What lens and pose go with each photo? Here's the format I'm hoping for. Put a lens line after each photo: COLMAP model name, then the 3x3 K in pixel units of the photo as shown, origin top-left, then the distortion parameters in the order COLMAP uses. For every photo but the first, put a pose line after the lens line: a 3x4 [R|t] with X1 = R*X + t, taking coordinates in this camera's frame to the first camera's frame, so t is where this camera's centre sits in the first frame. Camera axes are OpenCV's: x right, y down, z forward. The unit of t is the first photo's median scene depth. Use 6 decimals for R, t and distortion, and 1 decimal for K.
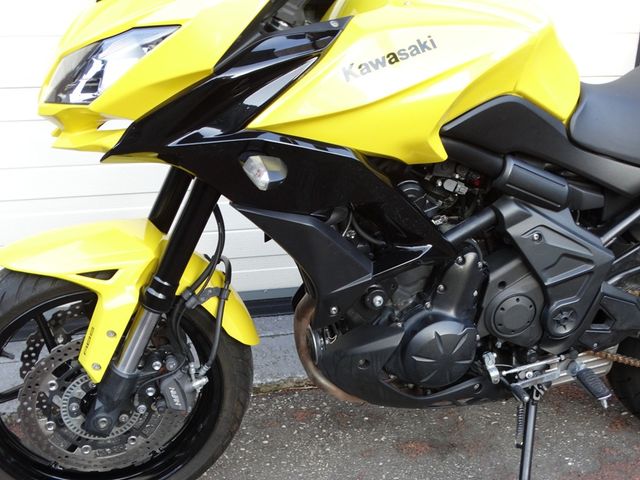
lens RADIAL K [[918.9, 0, 320.0], [0, 918.9, 240.0], [0, 0, 1]] dist [0.026602, -0.007102]
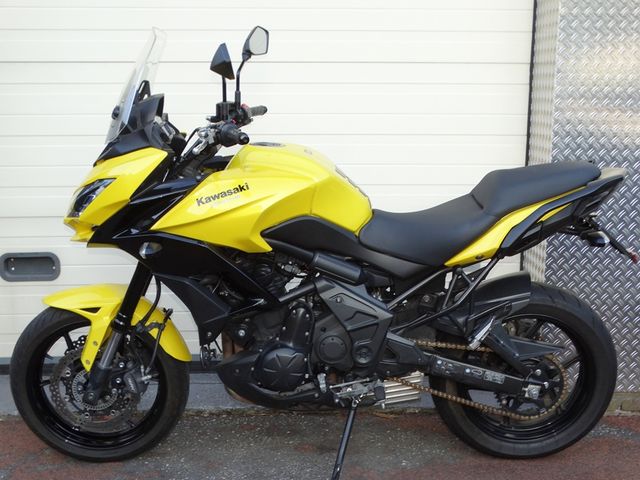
lens RADIAL K [[918.9, 0, 320.0], [0, 918.9, 240.0], [0, 0, 1]] dist [0.026602, -0.007102]
pose [[0.969847, 0.013957, -0.243317, 0.614046], [-0.052706, 0.986745, -0.153484, 0.148982], [0.237949, 0.161680, 0.957726, -0.639908]]
